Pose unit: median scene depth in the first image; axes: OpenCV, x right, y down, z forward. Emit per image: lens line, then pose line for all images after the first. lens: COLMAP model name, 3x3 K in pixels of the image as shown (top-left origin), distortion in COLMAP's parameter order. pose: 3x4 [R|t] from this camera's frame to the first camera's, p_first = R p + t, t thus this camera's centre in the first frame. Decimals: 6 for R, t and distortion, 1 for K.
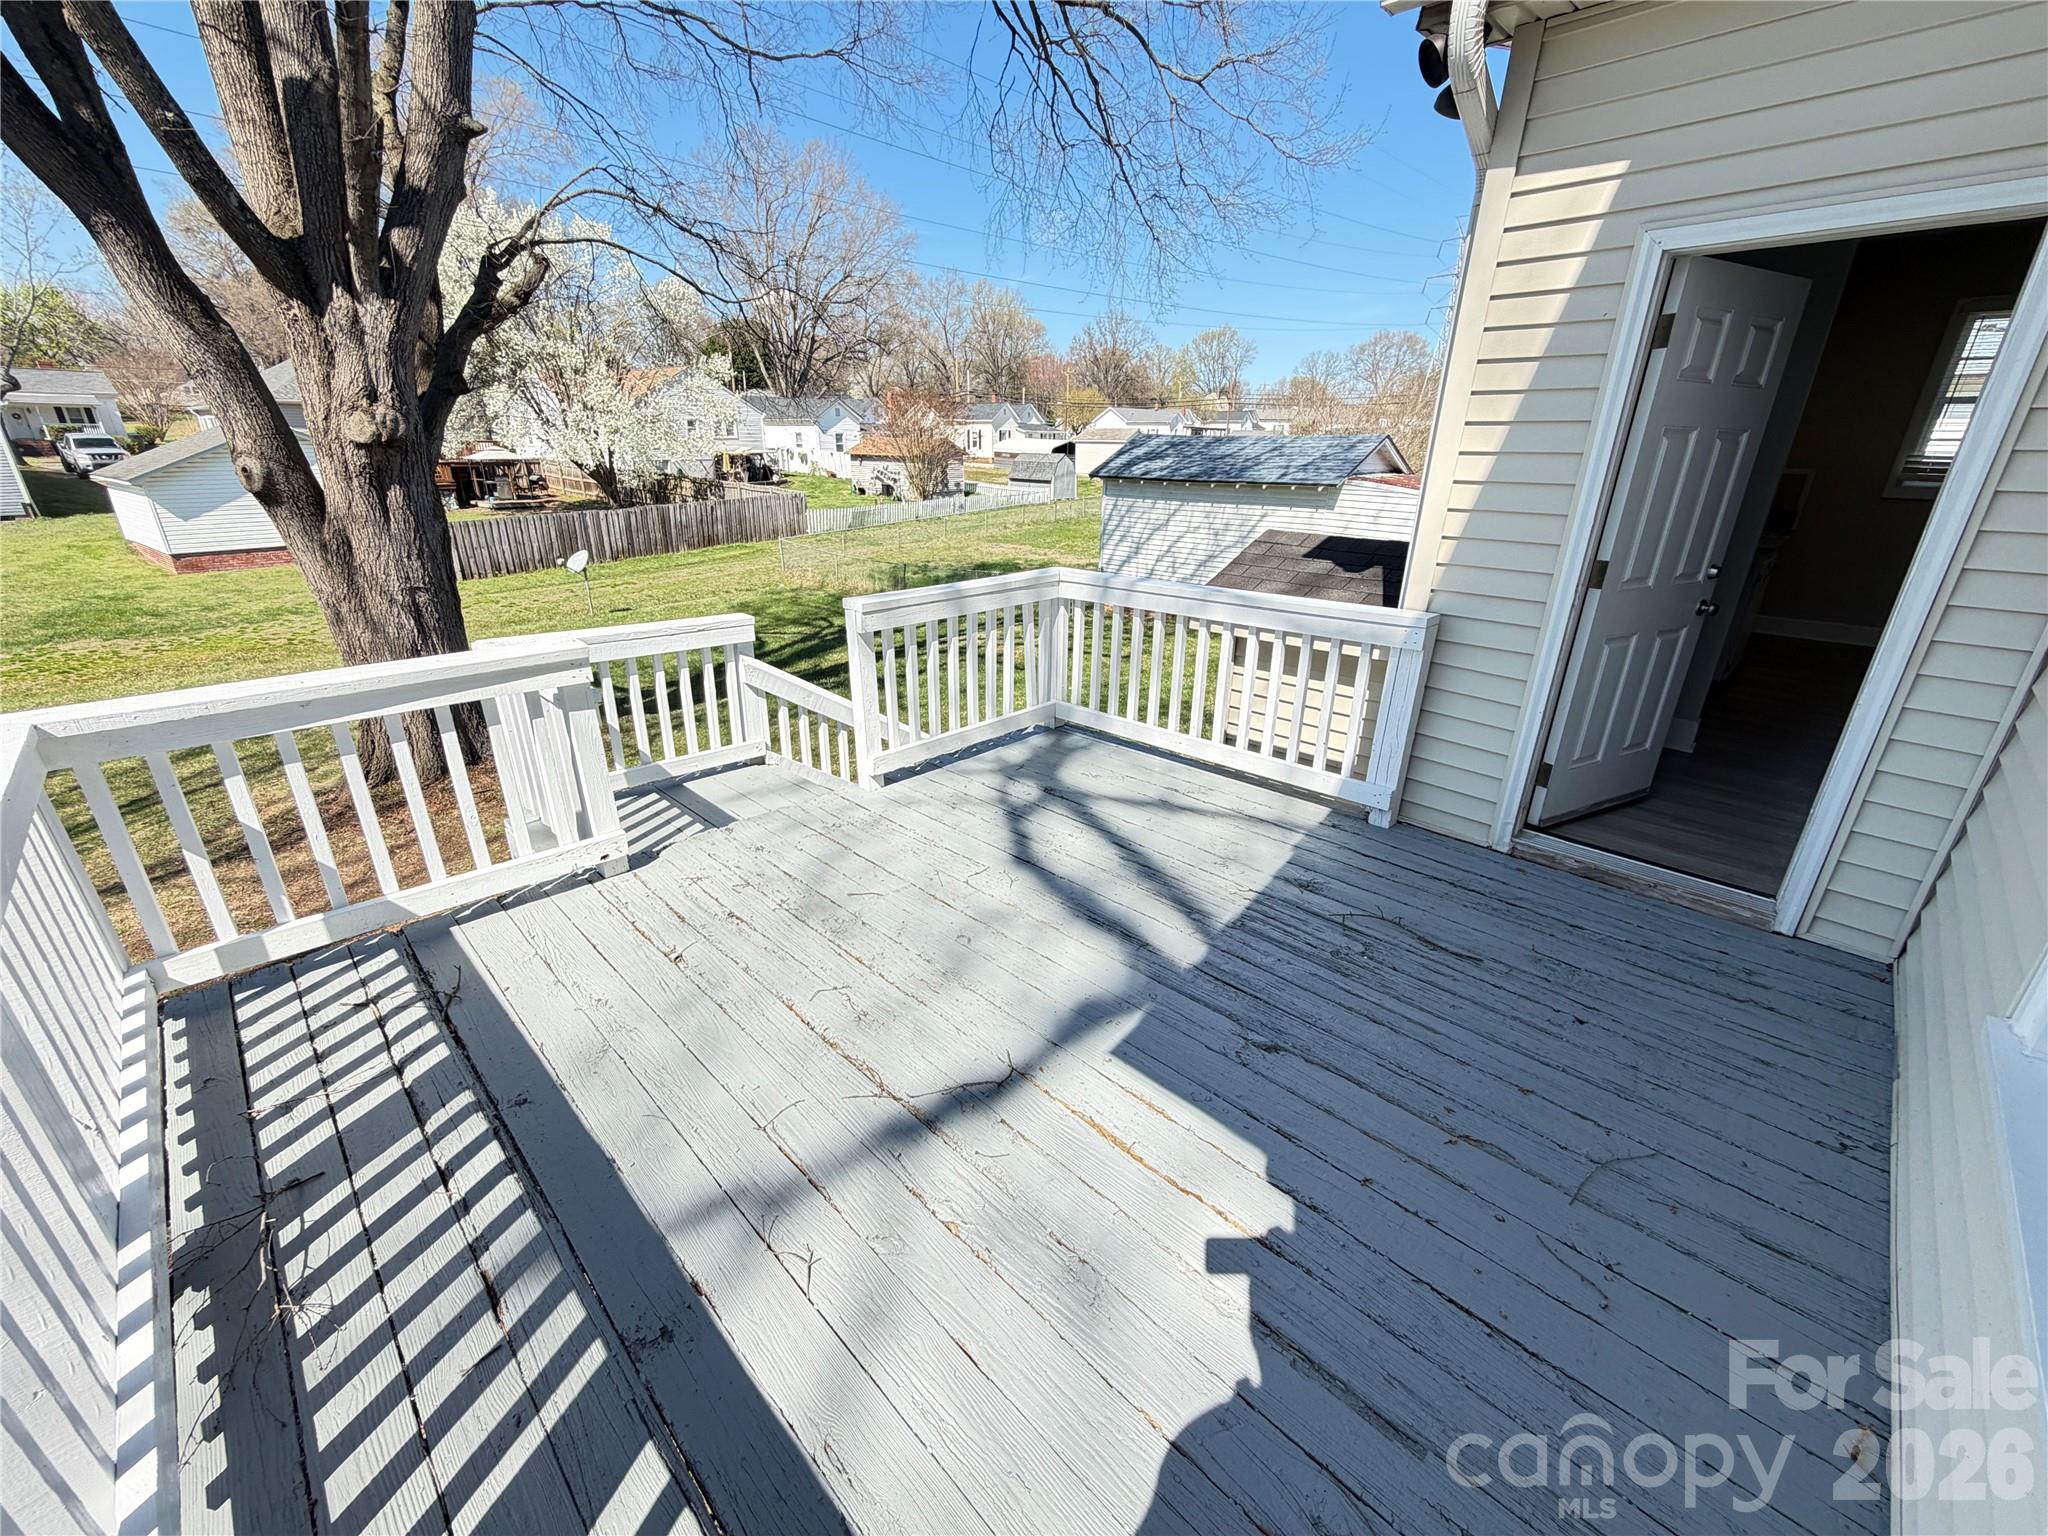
lens RADIAL K [[815.0, 0, 1015.3], [0, 815.0, 768.6], [0, 0, 1]] dist [-0.001772, 0.000129]
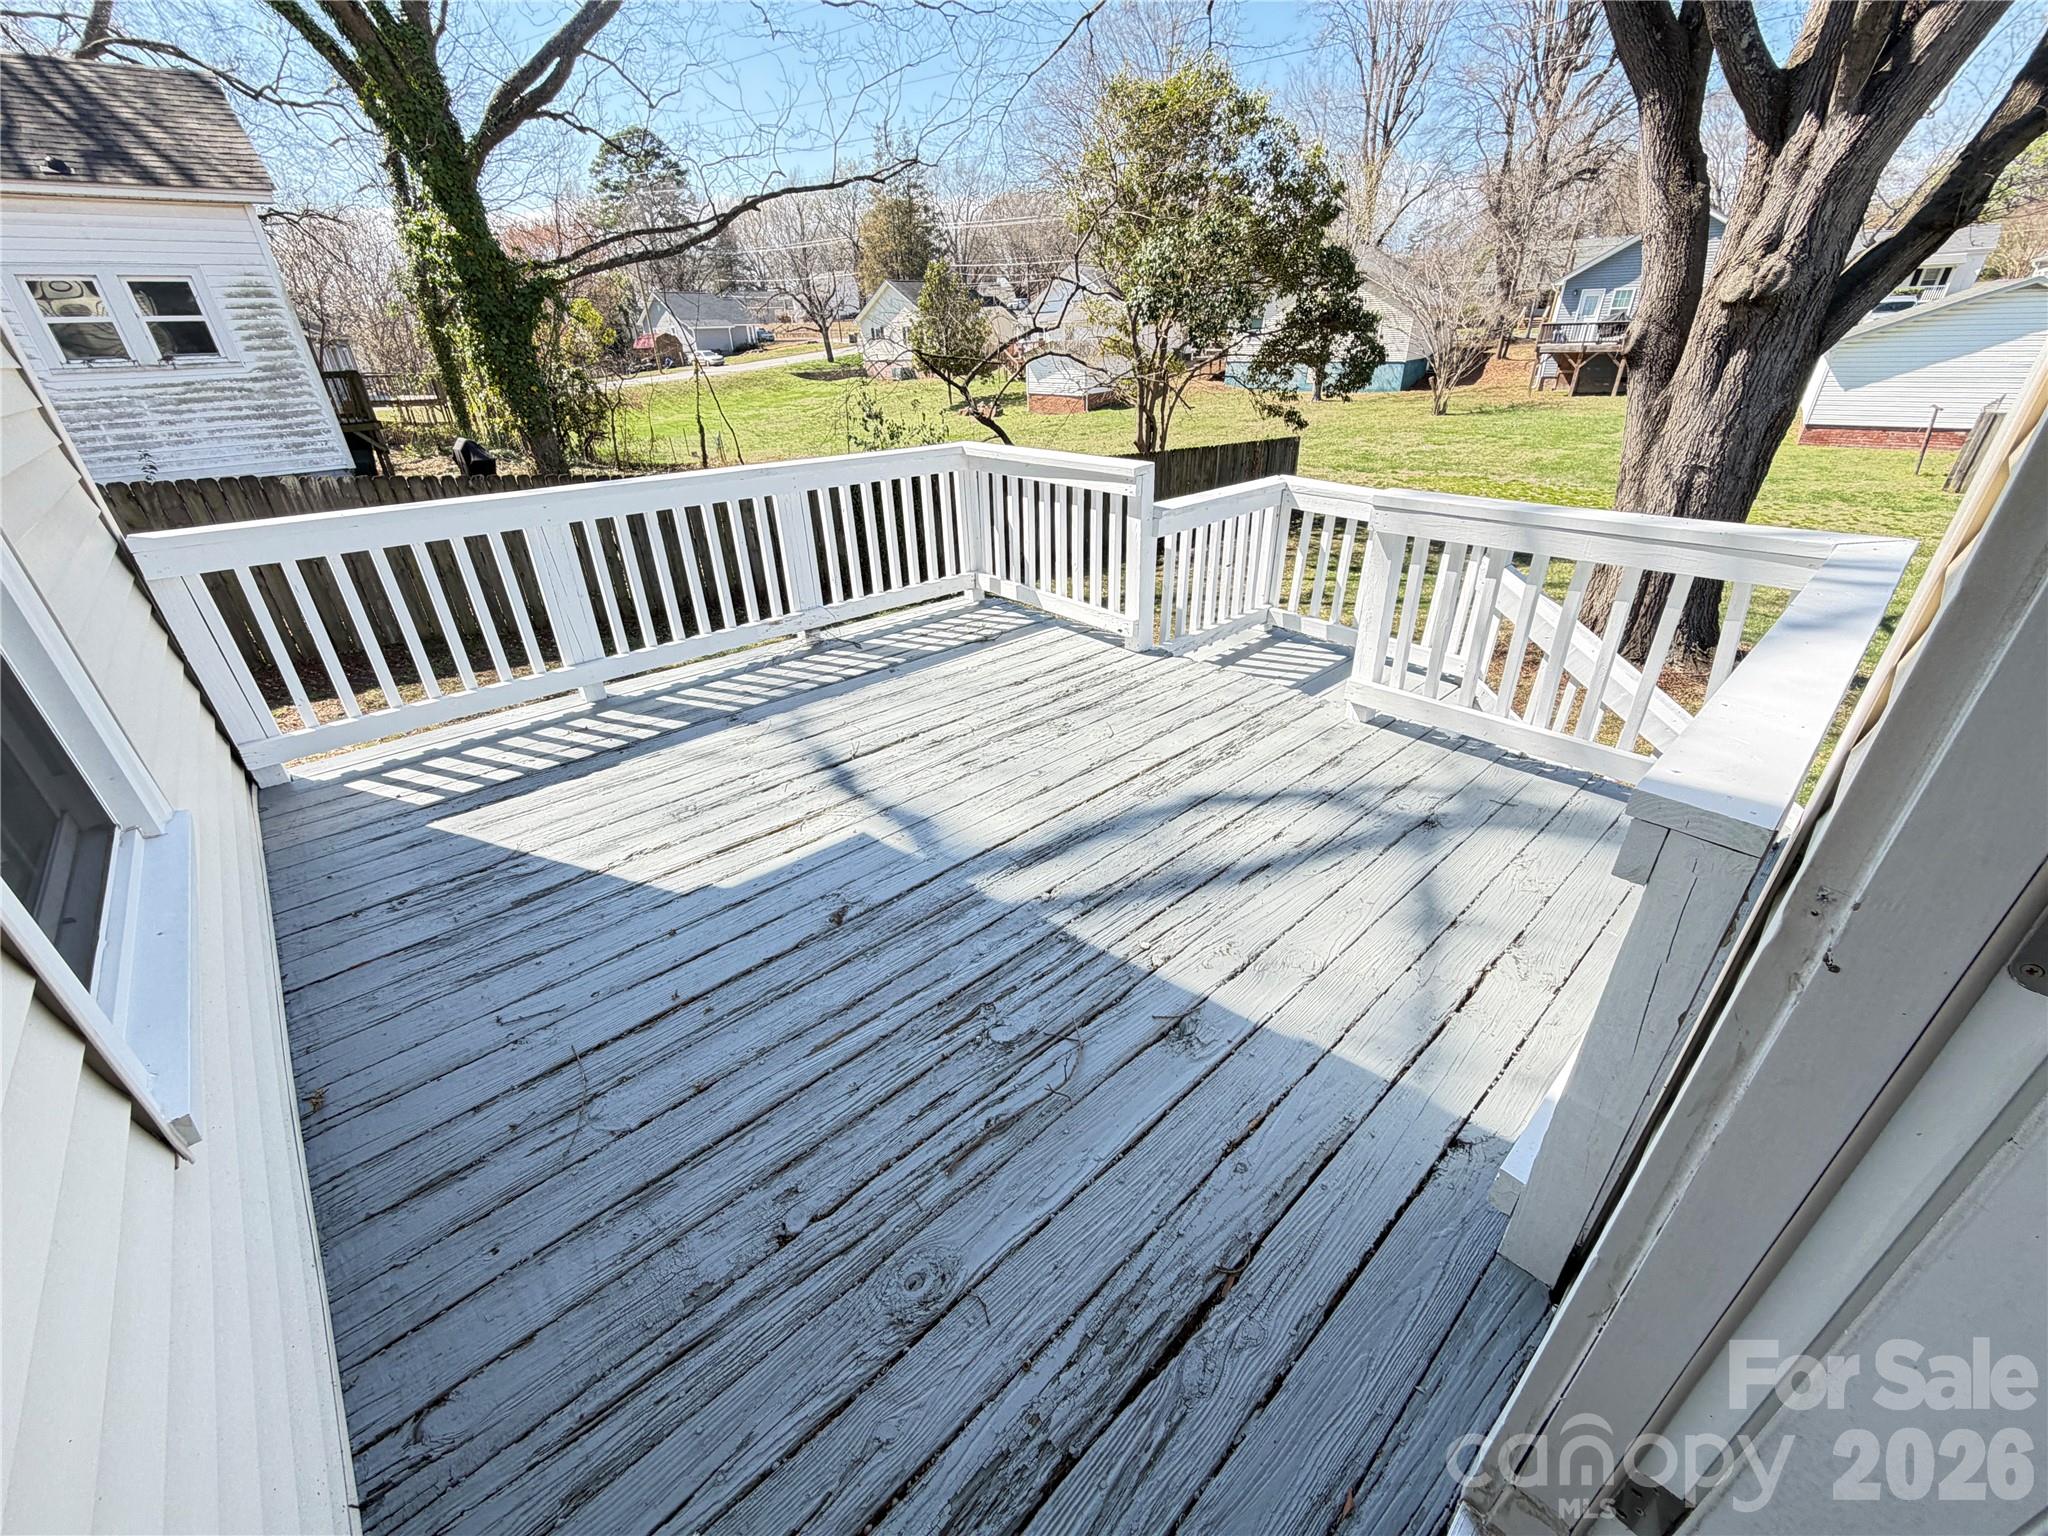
lens RADIAL K [[815.0, 0, 1015.3], [0, 815.0, 768.6], [0, 0, 1]] dist [-0.001772, 0.000129]
pose [[-0.042784, 0.467592, -0.882908, 0.132684], [-0.342962, 0.823144, 0.452560, -0.041975], [0.938374, 0.322167, 0.125149, 0.119893]]
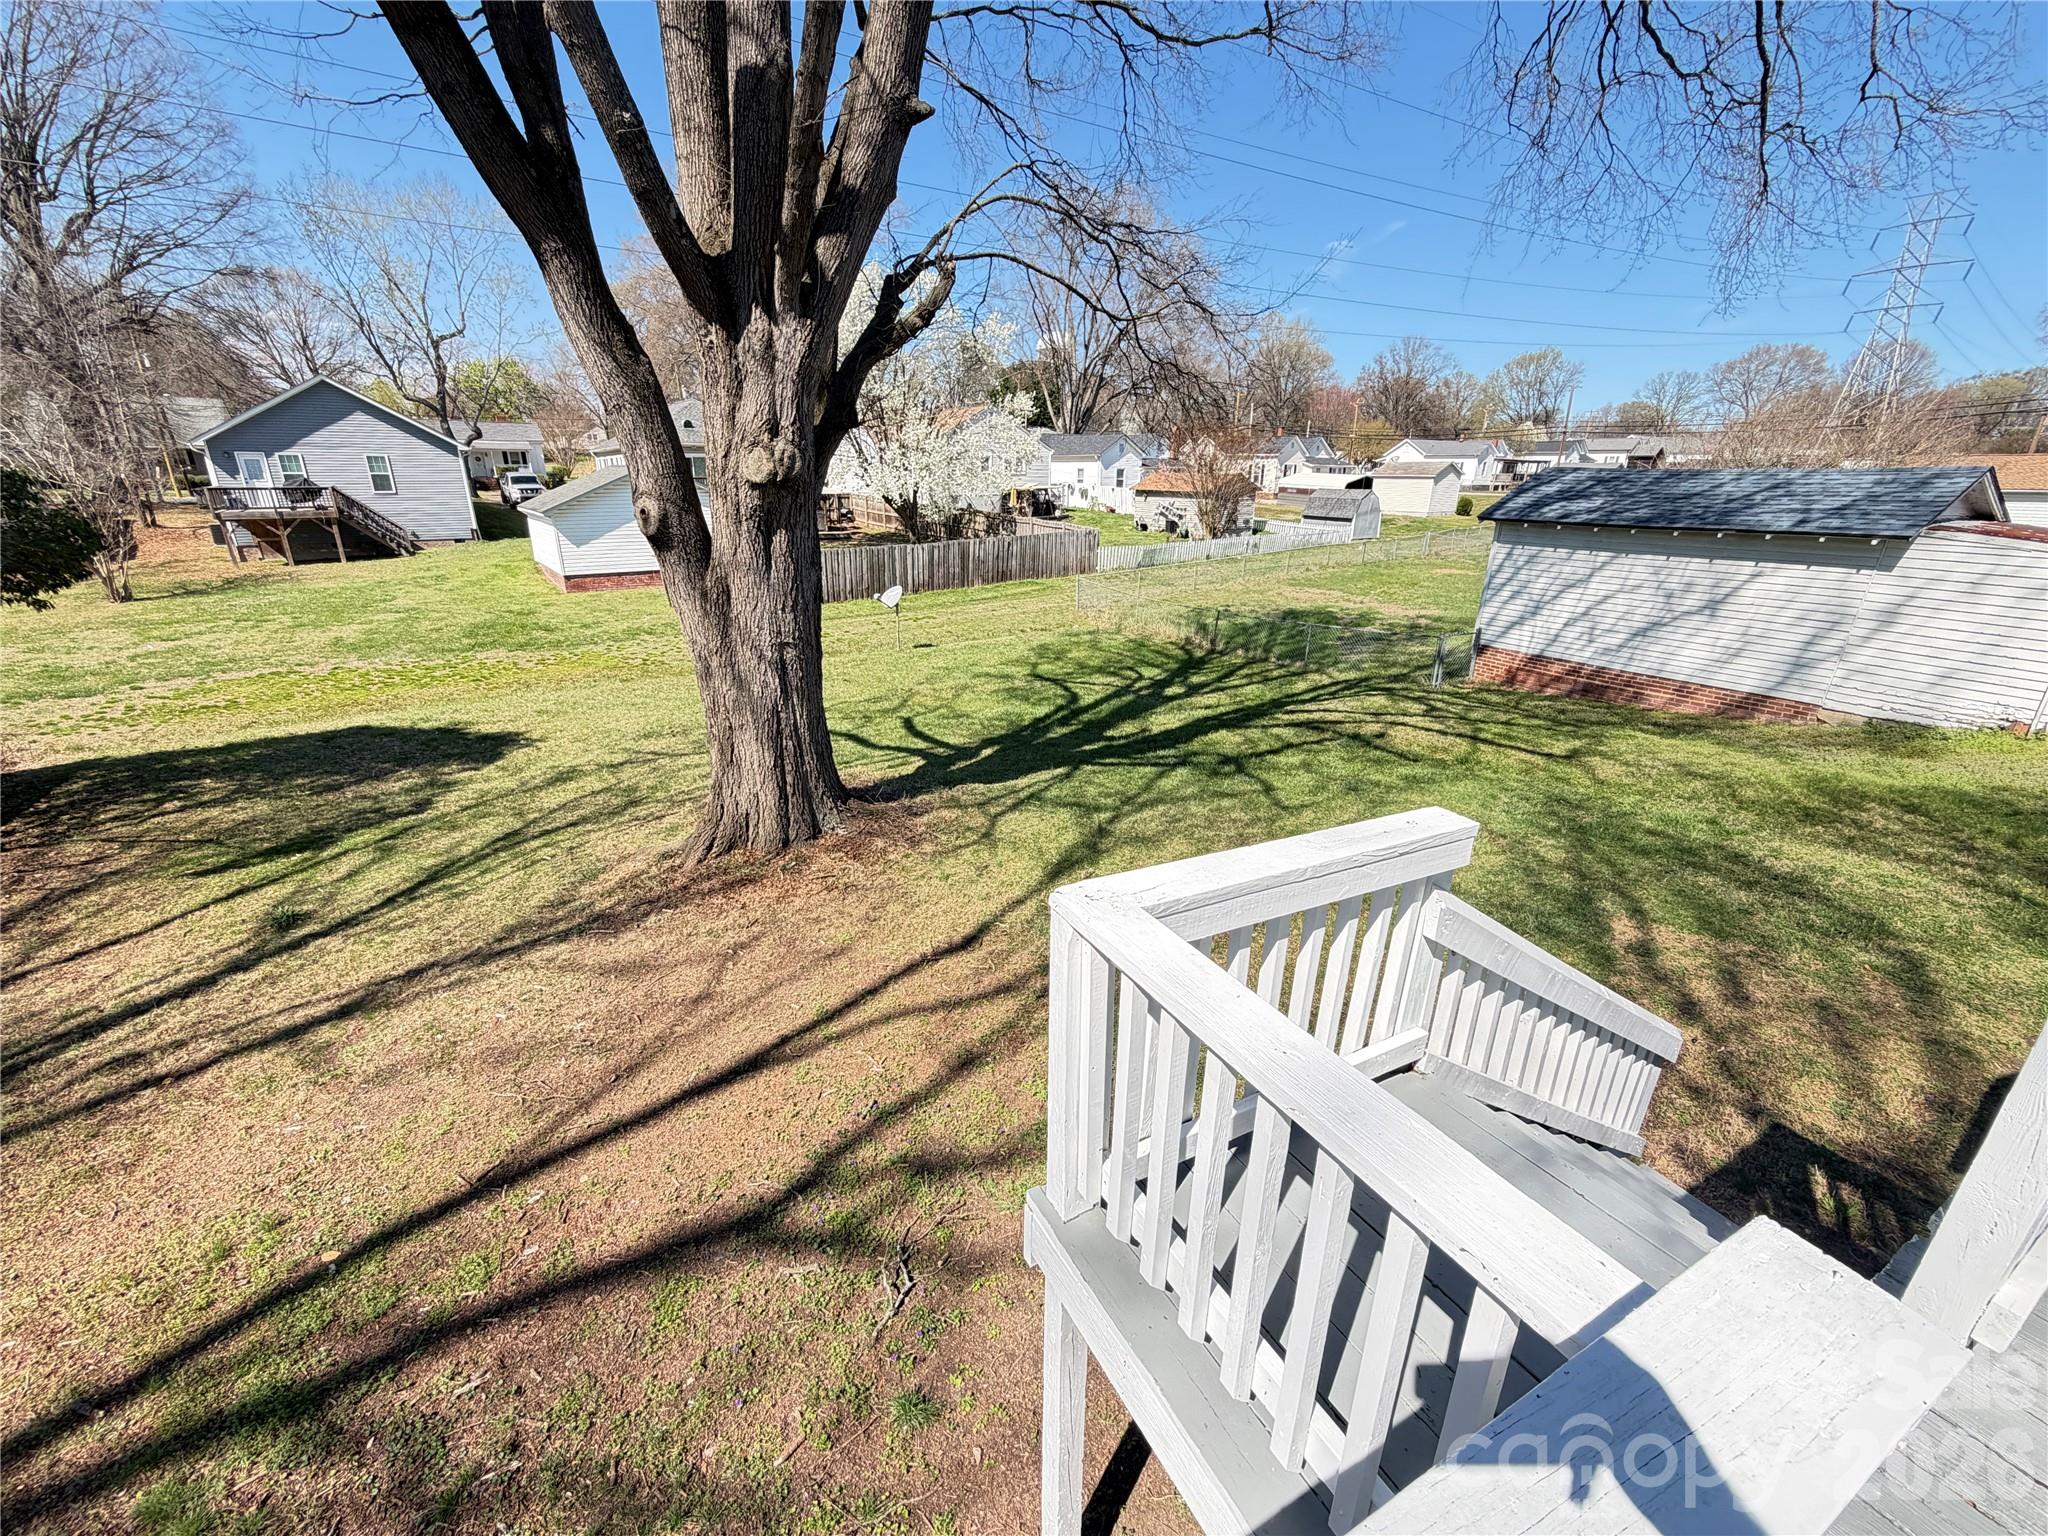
lens RADIAL K [[815.0, 0, 1015.3], [0, 815.0, 768.6], [0, 0, 1]] dist [-0.001772, 0.000129]
pose [[0.956919, 0.094835, -0.274432, -0.111760], [-0.105061, 0.994205, -0.022771, -0.043003], [0.270682, 0.050623, 0.961337, 0.102985]]
